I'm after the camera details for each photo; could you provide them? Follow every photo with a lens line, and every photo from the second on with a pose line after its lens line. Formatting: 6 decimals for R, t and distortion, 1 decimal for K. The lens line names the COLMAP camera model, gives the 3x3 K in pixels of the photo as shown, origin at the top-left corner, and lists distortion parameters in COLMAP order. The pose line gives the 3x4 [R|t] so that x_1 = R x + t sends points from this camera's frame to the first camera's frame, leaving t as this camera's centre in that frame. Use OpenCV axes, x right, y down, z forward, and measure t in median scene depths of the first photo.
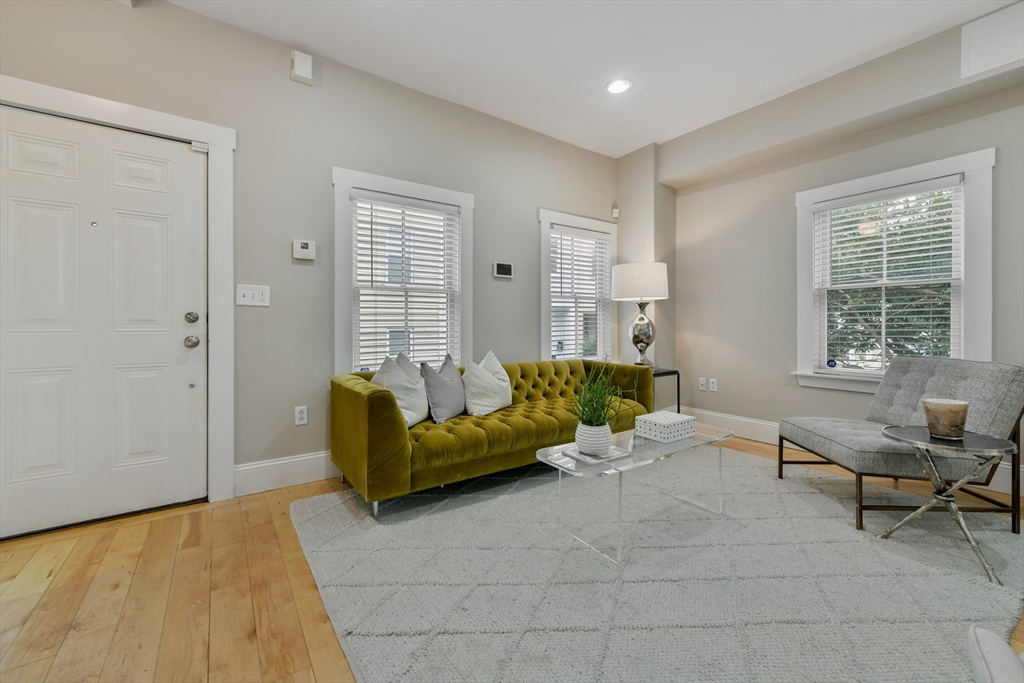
lens RADIAL K [[414.7, 0, 515.9], [0, 414.7, 327.4], [0, 0, 1]] dist [-0.002873, 0.002167]
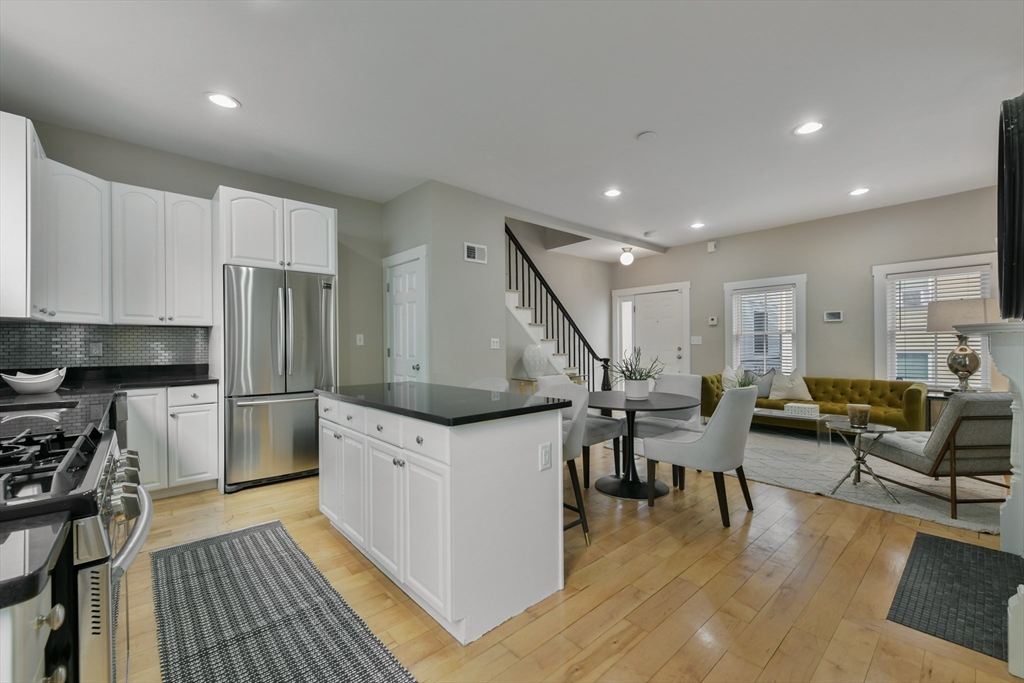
lens RADIAL K [[414.7, 0, 519.6], [0, 414.7, 347.3], [0, 0, 1]] dist [-0.002873, 0.002167]
pose [[0.114386, 0.007341, -0.993409, 1.739349], [0.002361, 0.999968, 0.007662, -0.051898], [0.993434, -0.003222, 0.114365, -0.401556]]
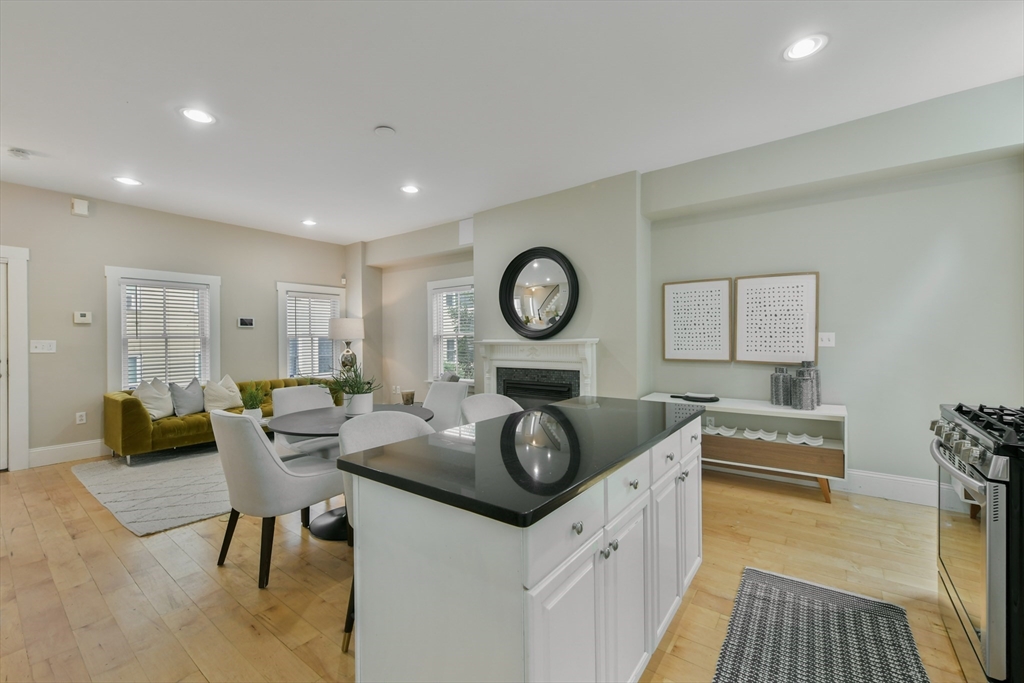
lens RADIAL K [[414.7, 0, 516.6], [0, 414.7, 340.4], [0, 0, 1]] dist [-0.002873, 0.002167]
pose [[0.953401, -0.007447, 0.301614, 0.615991], [0.008774, 0.999957, -0.003044, -0.073557], [-0.301578, 0.005548, 0.953425, -1.056937]]
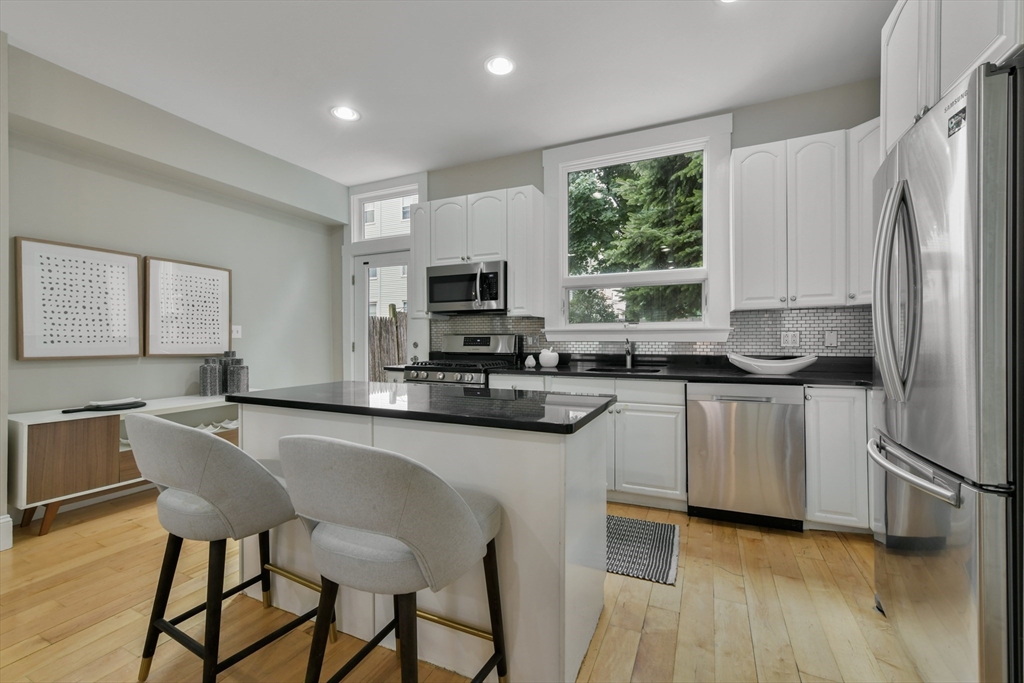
lens RADIAL K [[414.7, 0, 518.4], [0, 414.7, 342.0], [0, 0, 1]] dist [-0.002873, 0.002167]
pose [[-0.494175, -0.002342, 0.869360, 0.218024], [0.008820, 0.999931, 0.007707, -0.041019], [-0.869318, 0.011476, -0.494120, -0.310907]]
